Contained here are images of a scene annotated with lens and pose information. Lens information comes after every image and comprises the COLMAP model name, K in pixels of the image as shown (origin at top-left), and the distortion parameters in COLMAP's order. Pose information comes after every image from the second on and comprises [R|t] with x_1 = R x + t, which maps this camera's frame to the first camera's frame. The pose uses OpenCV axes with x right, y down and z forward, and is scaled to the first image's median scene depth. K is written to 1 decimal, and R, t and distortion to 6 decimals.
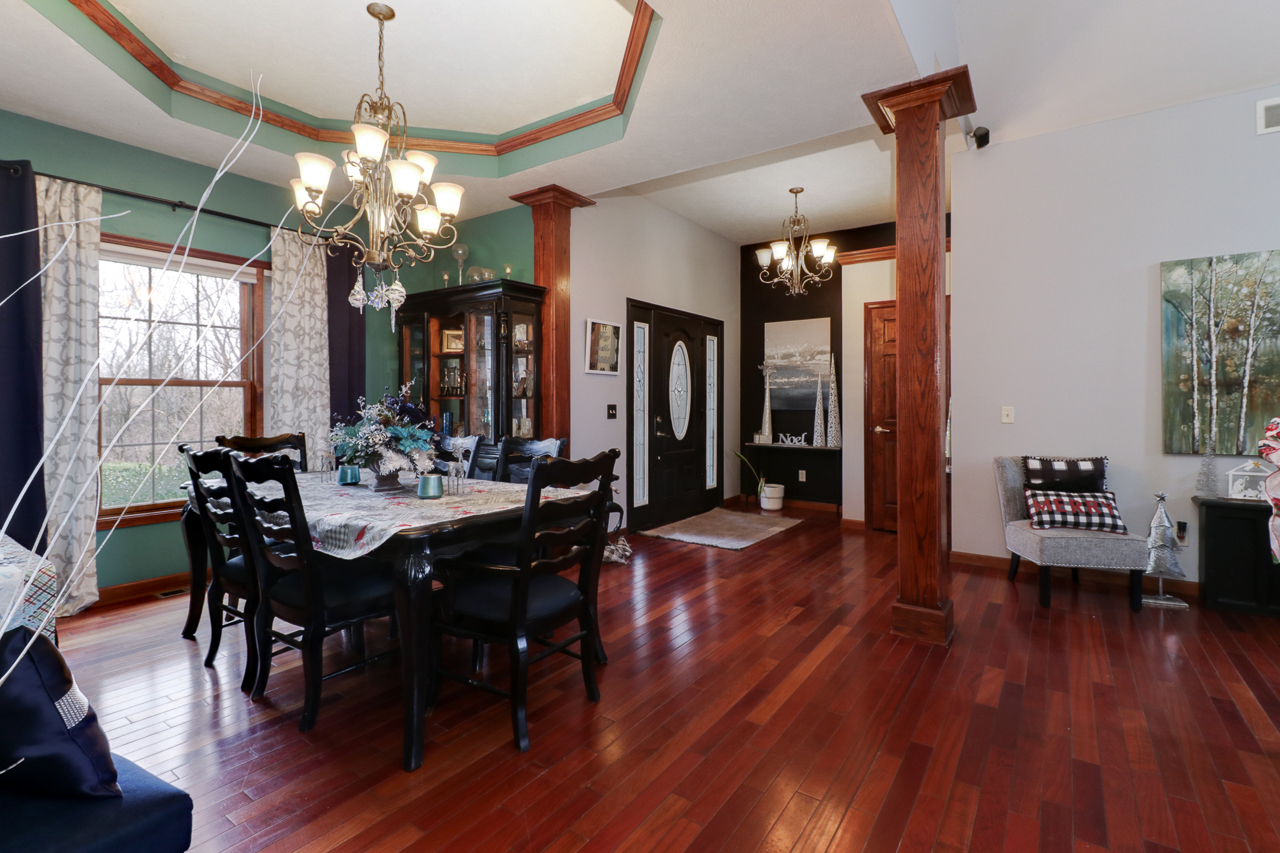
lens RADIAL K [[597.6, 0, 658.2], [0, 597.6, 399.6], [0, 0, 1]] dist [0.001405, -0.006100]
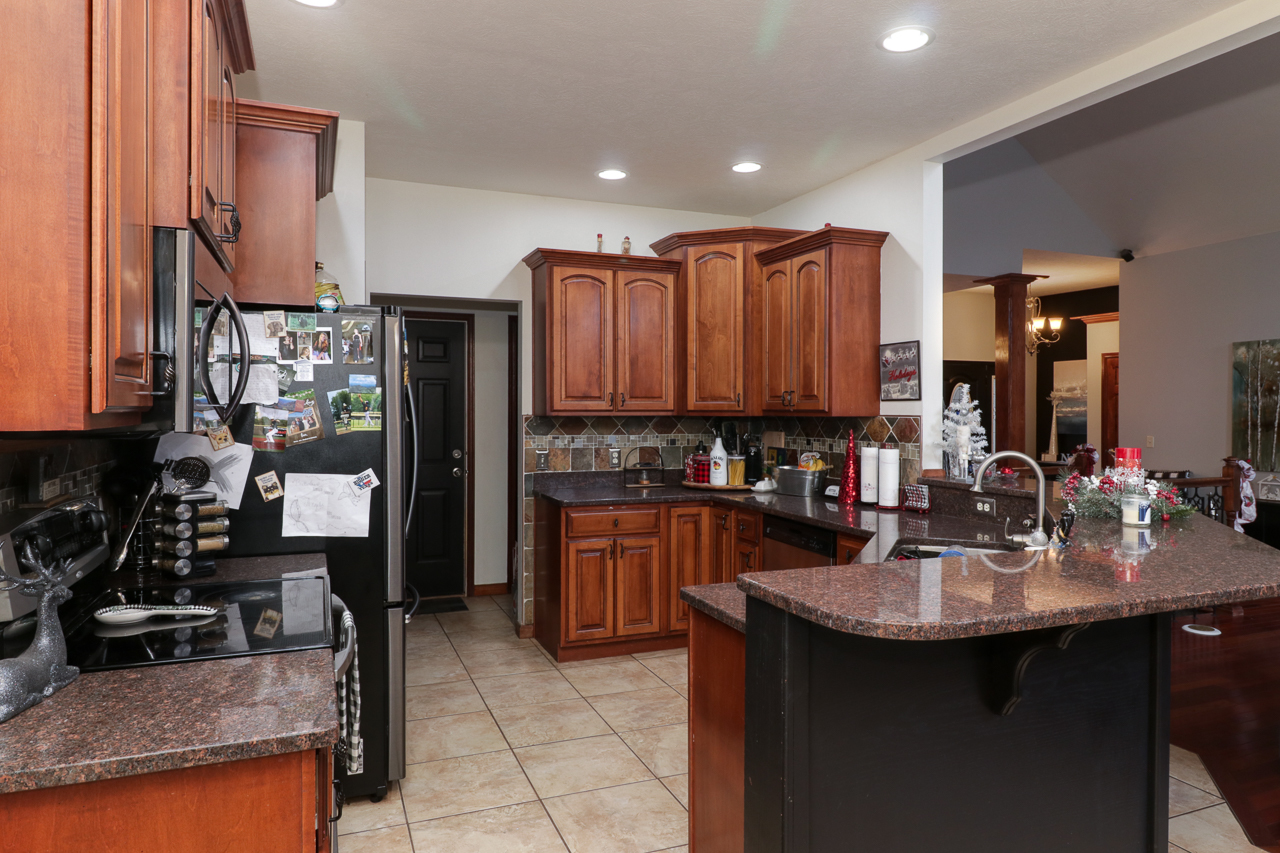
lens RADIAL K [[813.5, 0, 640.2], [0, 813.5, 412.1], [0, 0, 1]] dist [0.003304, 0.001046]
pose [[0.827987, 0.002142, -0.560744, 0.767237], [0.001405, 0.999982, 0.005894, -0.070293], [0.560746, -0.005668, 0.827968, -1.561180]]
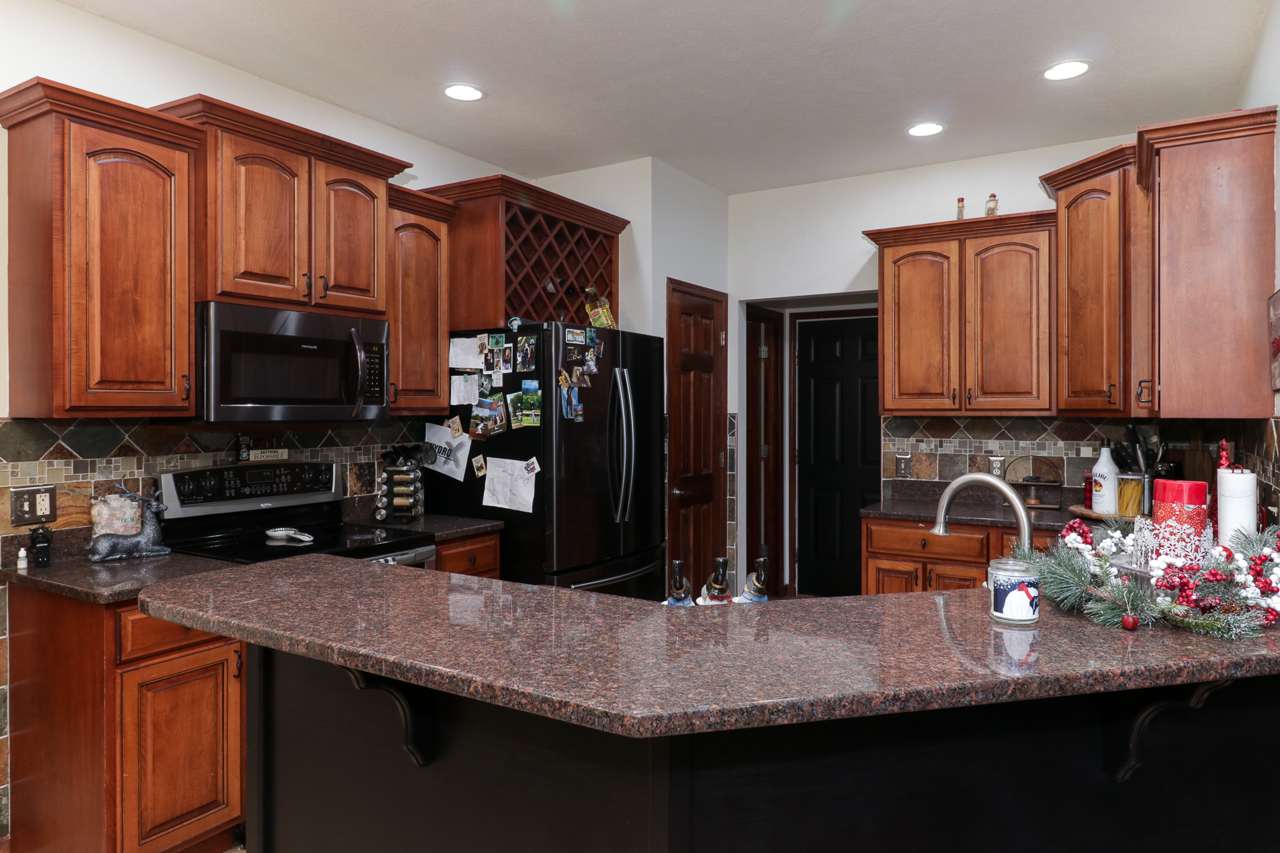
lens RADIAL K [[819.7, 0, 621.1], [0, 819.7, 409.7], [0, 0, 1]] dist [0.001796, -0.000298]
pose [[0.022721, -0.000752, -0.999742, 1.077854], [0.003812, 0.999993, -0.000666, -0.066012], [0.999735, -0.003796, 0.022724, -0.973770]]
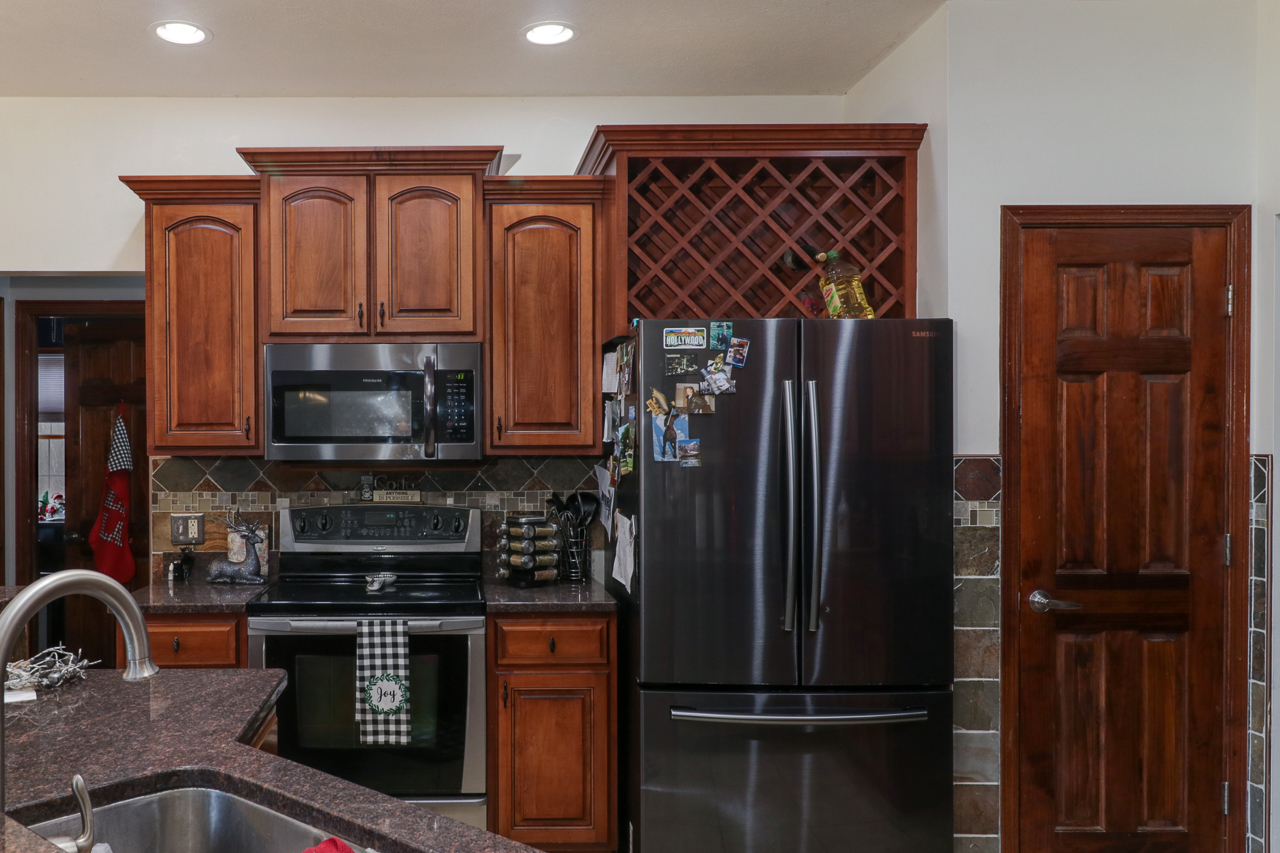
lens RADIAL K [[997.8, 0, 474.4], [0, 997.8, 452.9], [0, 0, 1]] dist [0.004968, 0.000793]
pose [[-0.832710, 0.004176, -0.553694, 0.676457], [0.003526, 0.999991, 0.002239, -0.065498], [0.553699, -0.000088, -0.832717, -0.437381]]
